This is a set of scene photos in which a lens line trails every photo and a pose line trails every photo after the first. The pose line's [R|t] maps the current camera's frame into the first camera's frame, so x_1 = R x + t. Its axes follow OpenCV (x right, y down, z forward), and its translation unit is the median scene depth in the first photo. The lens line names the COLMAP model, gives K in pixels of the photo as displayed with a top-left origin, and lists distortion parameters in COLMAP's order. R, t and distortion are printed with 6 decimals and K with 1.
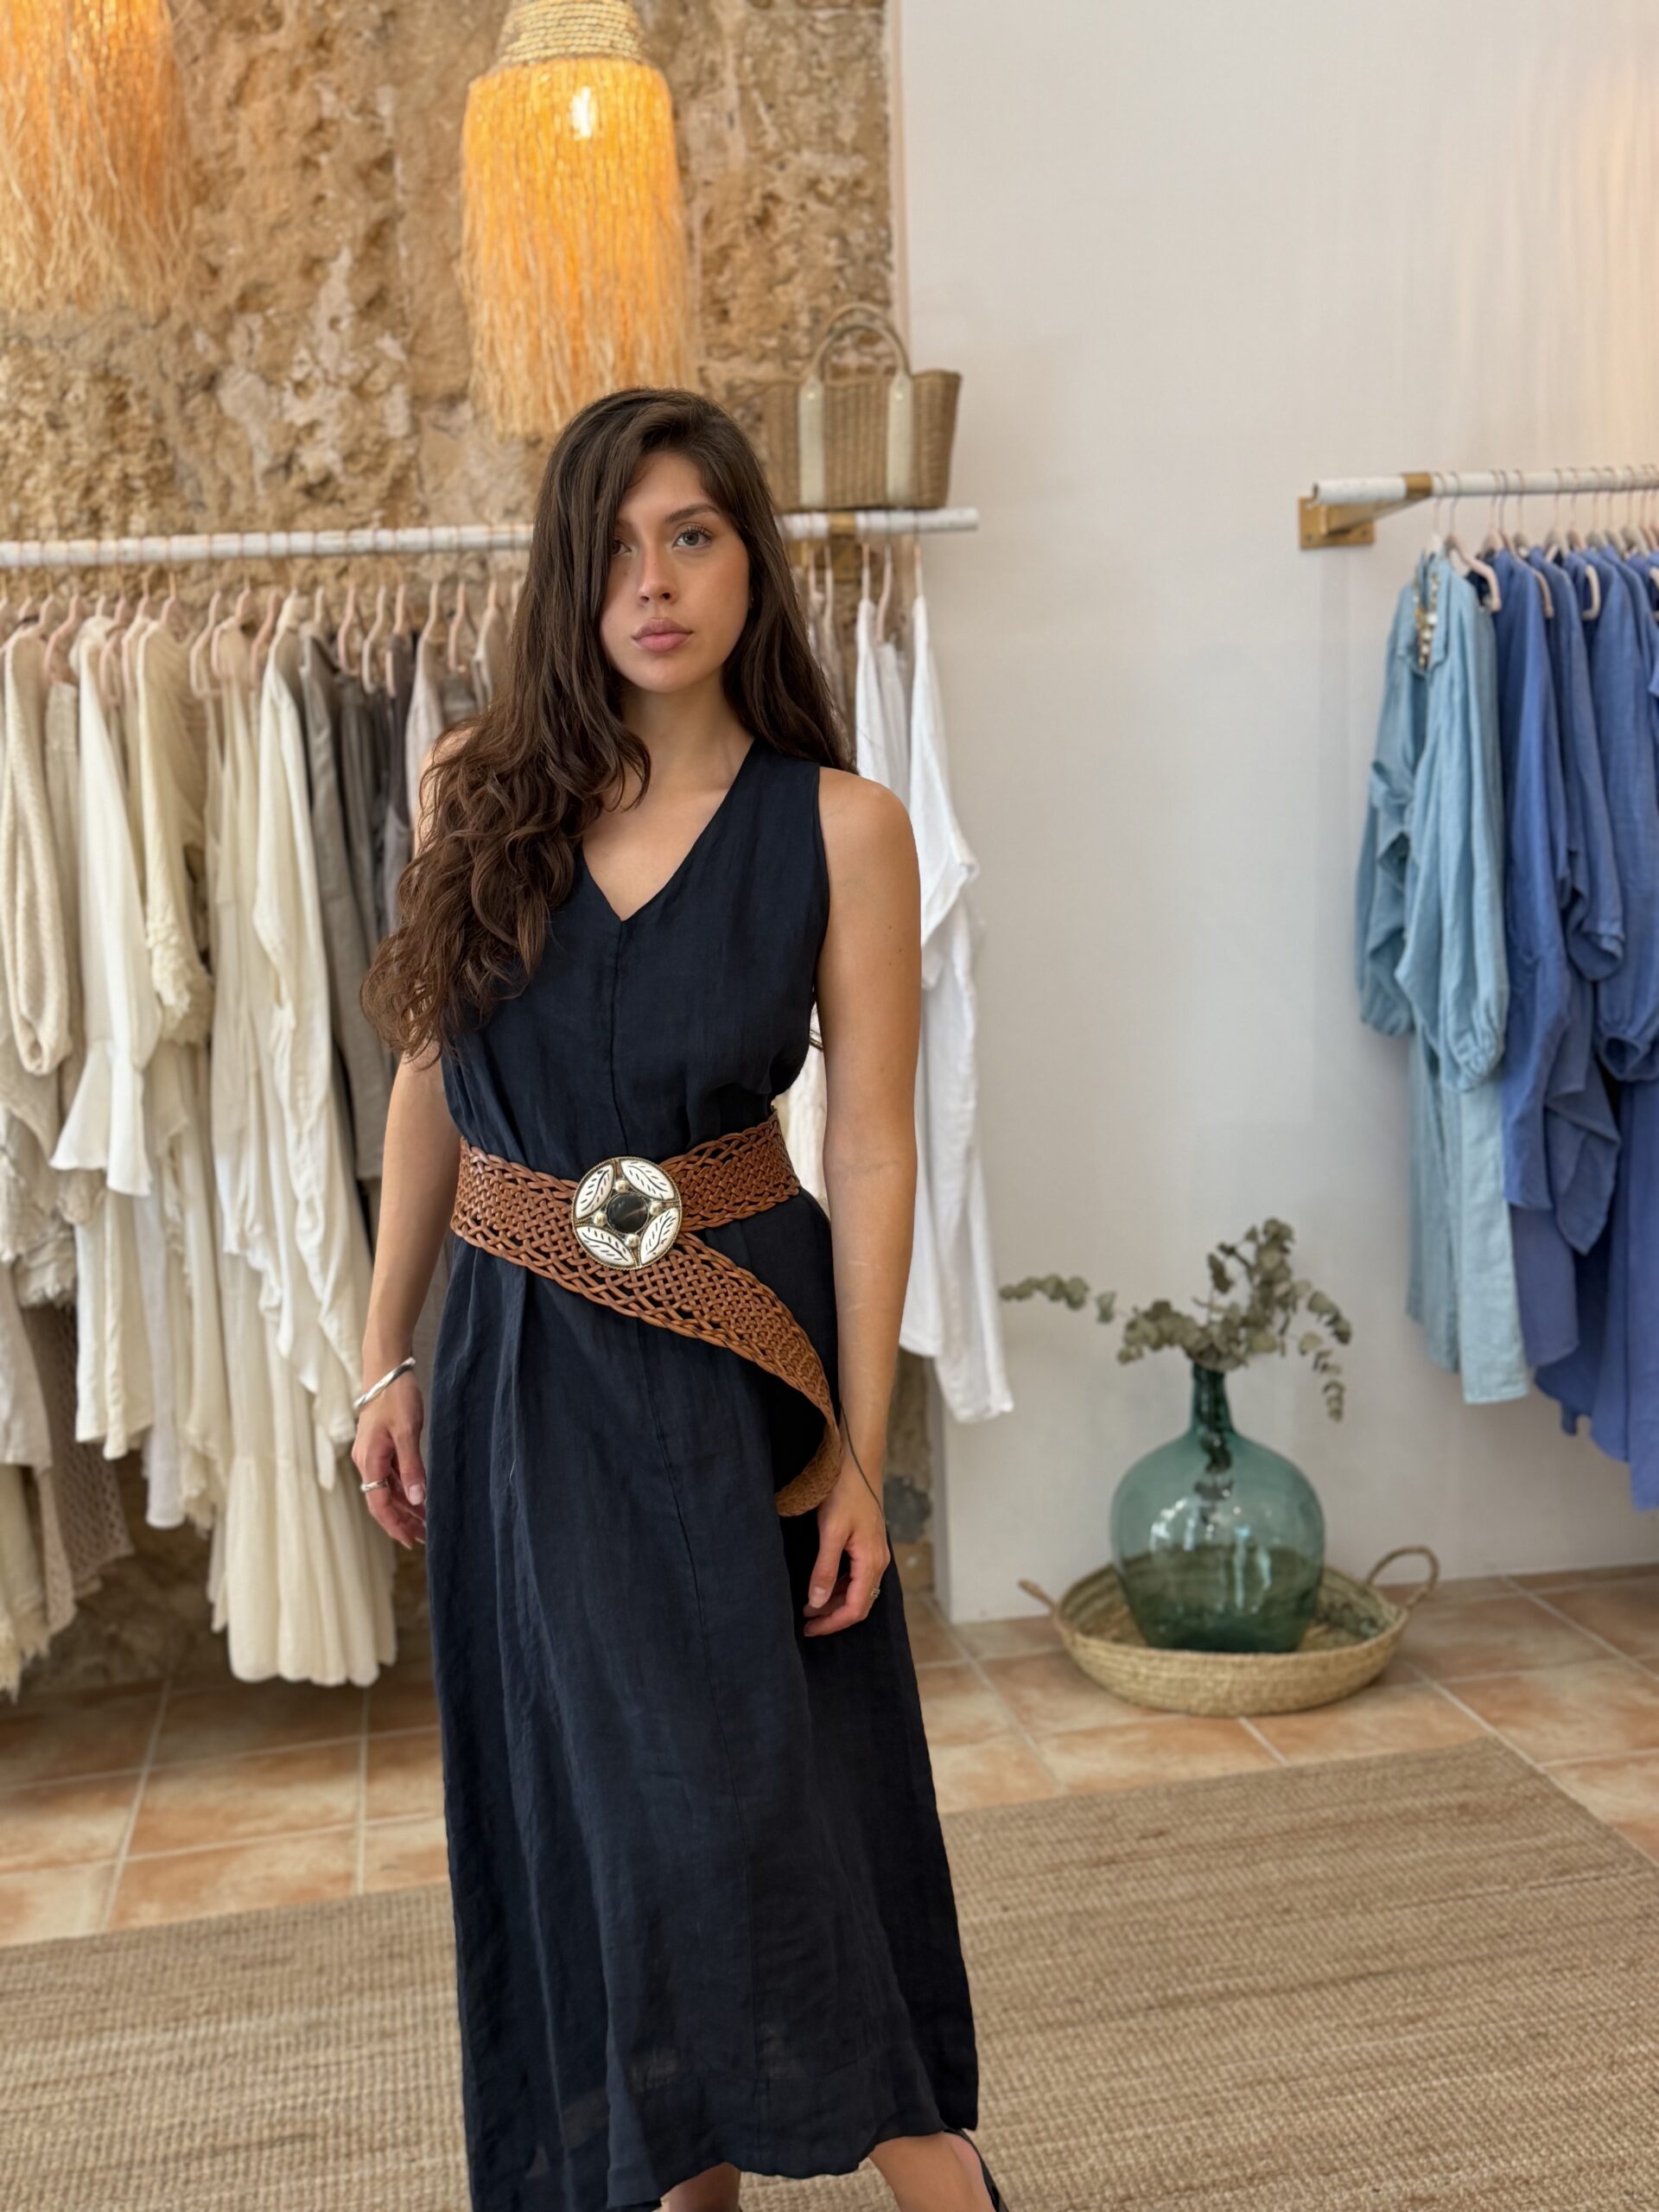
lens RADIAL K [[2239.2, 0, 821.8], [0, 2239.2, 1176.9], [0, 0, 1]] dist [0.013644, 0.000000]
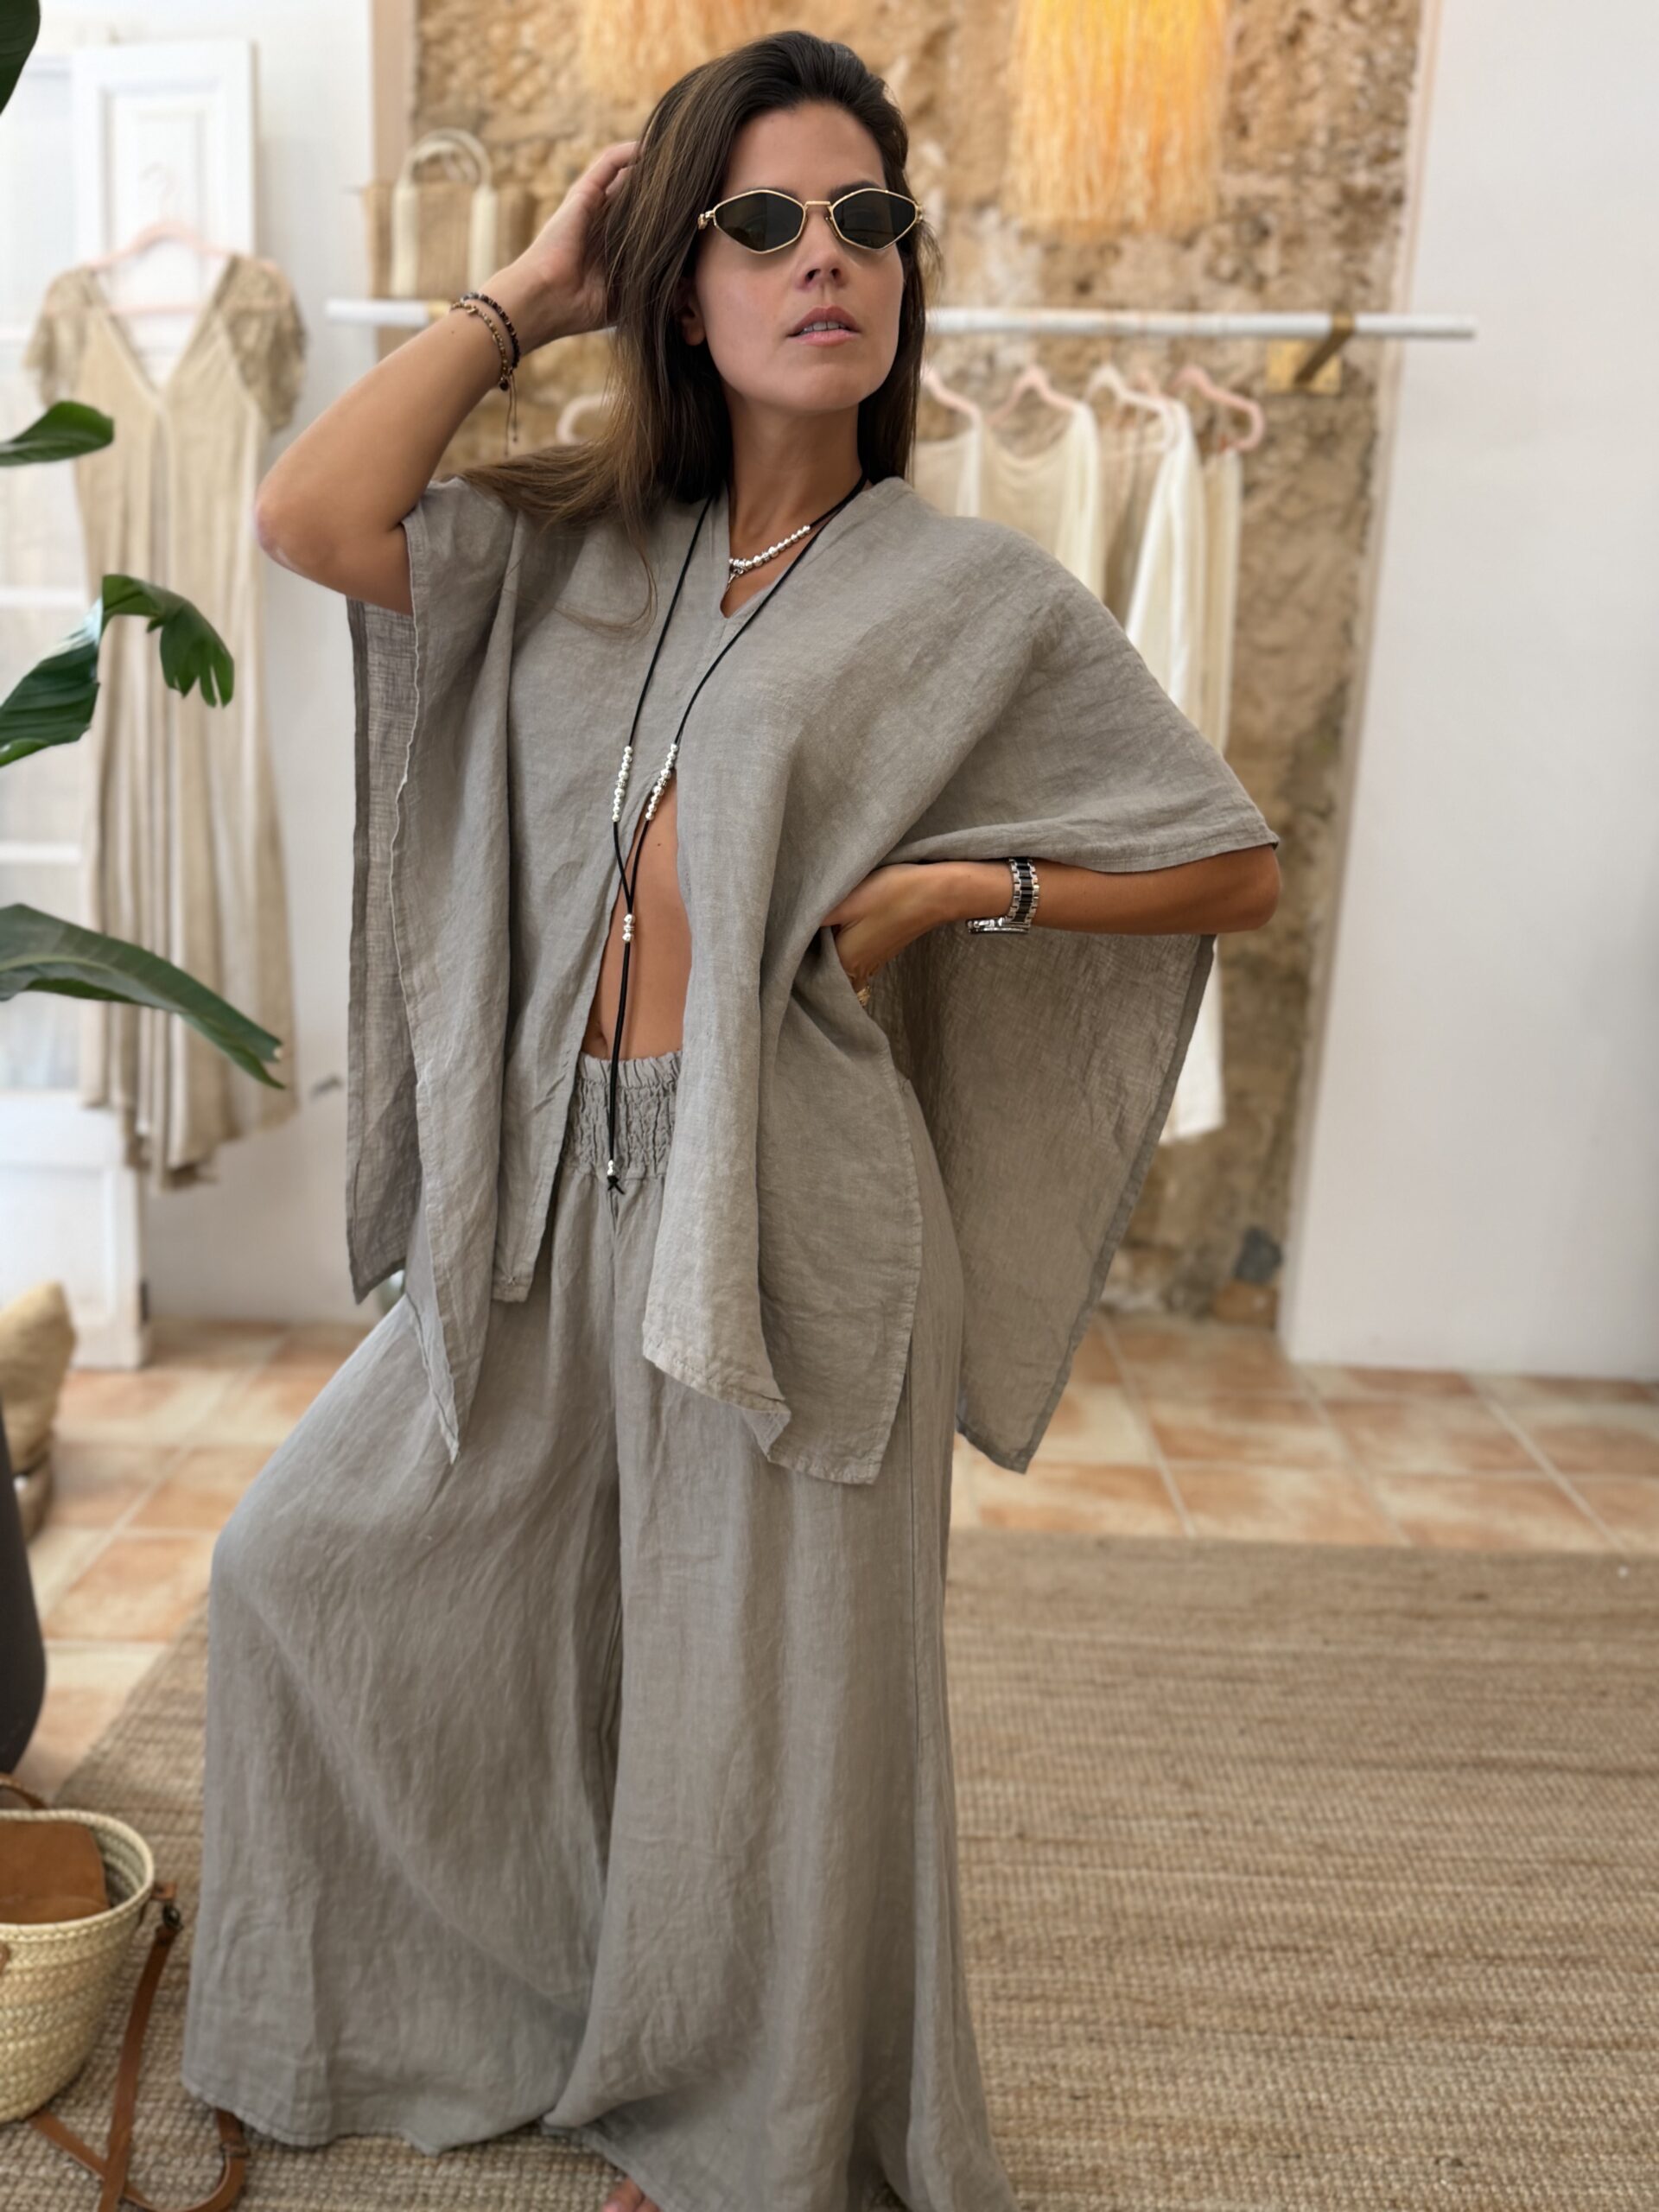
lens RADIAL K [[1751.9, 0, 826.6], [0, 1751.9, 1112.9], [0, 0, 1]] dist [-0.001433, -0.007272]
pose [[0.973812, 0.129057, -0.187174, -0.029631], [-0.111591, 0.988601, 0.101071, 0.019496], [0.198084, -0.077537, 0.977113, 0.161792]]
